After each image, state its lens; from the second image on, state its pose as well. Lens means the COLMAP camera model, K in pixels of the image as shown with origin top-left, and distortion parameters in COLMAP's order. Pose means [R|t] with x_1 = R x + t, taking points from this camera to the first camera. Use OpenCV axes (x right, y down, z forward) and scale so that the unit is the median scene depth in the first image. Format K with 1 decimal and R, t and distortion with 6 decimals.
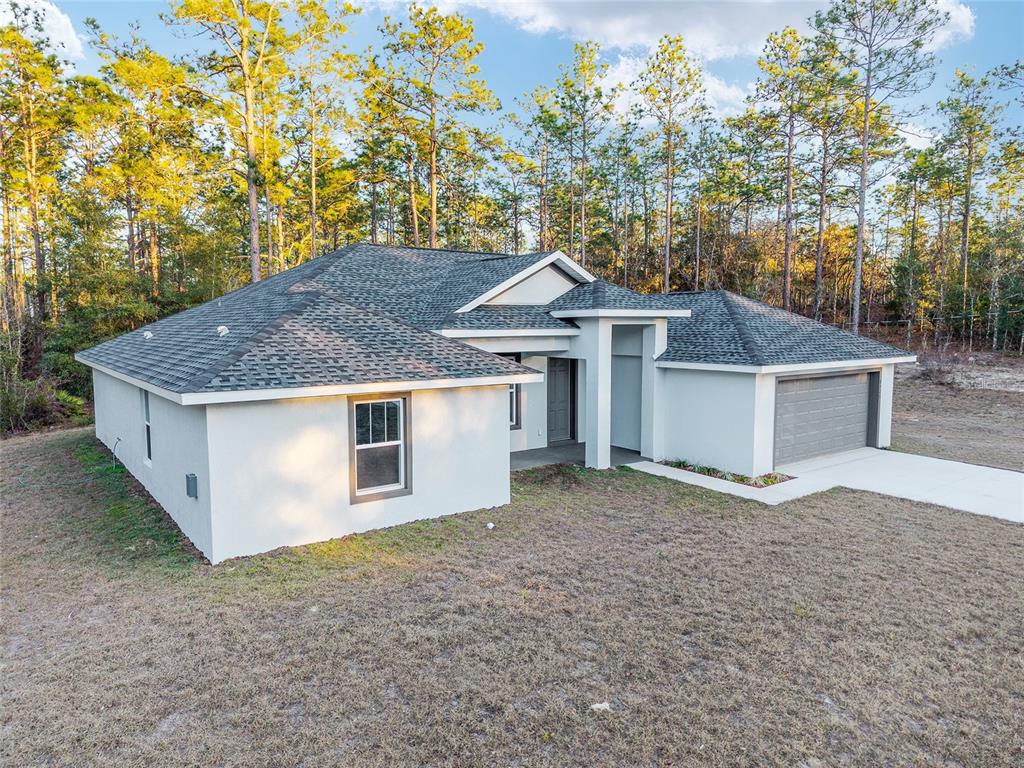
lens RADIAL K [[694.0, 0, 508.2], [0, 694.0, 380.5], [0, 0, 1]] dist [0.024482, -0.021097]
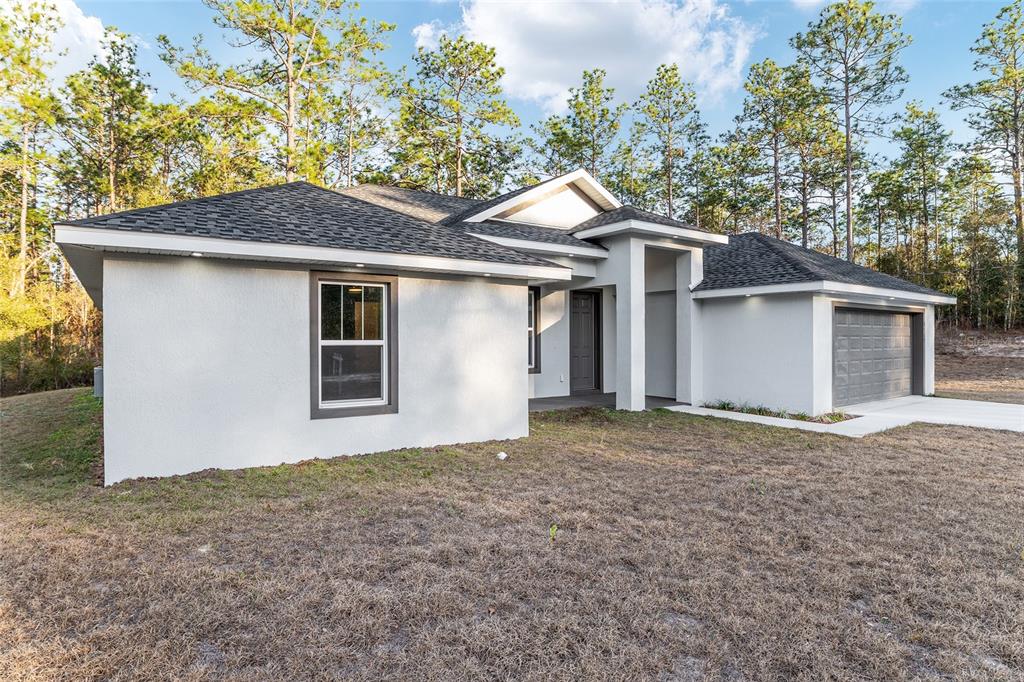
lens RADIAL K [[583.5, 0, 505.7], [0, 583.5, 334.4], [0, 0, 1]] dist [-0.070387, 0.005432]
pose [[0.999385, -0.000198, -0.035054, 0.000006], [-0.003104, 0.995558, -0.094095, 0.104022], [0.034917, 0.094146, 0.994946, 0.278108]]
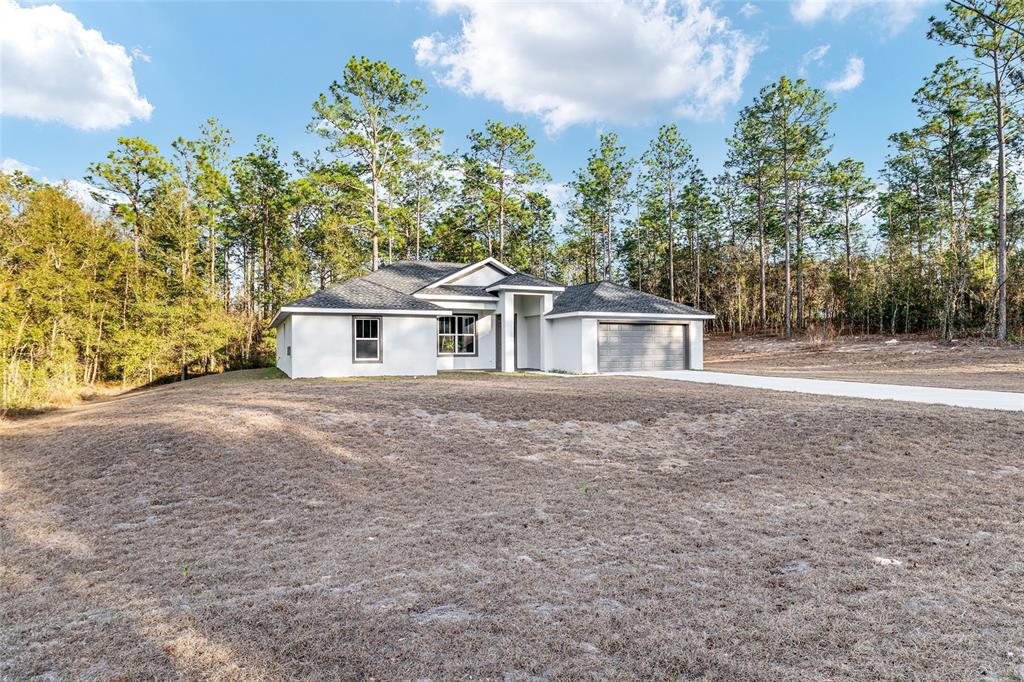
lens RADIAL K [[583.5, 0, 507.3], [0, 583.5, 345.5], [0, 0, 1]] dist [-0.070387, 0.005432]
pose [[0.975975, -0.004474, -0.217835, 0.478288], [-0.015664, 0.995762, -0.090628, 0.200826], [0.217317, 0.091863, 0.971769, -0.515975]]
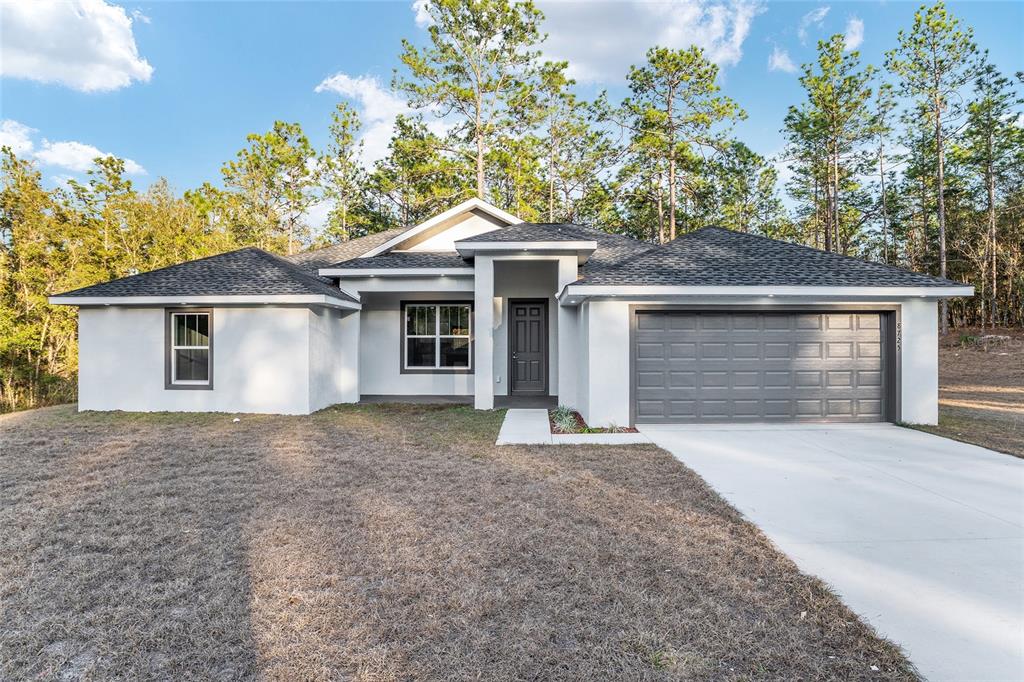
lens RADIAL K [[557.5, 0, 503.5], [0, 557.5, 342.5], [0, 0, 1]] dist [-0.069015, 0.006390]
pose [[0.776559, 0.001767, -0.630042, 0.660729], [-0.054999, 0.996369, -0.064994, 0.085778], [0.627640, 0.085124, 0.773836, 0.421117]]
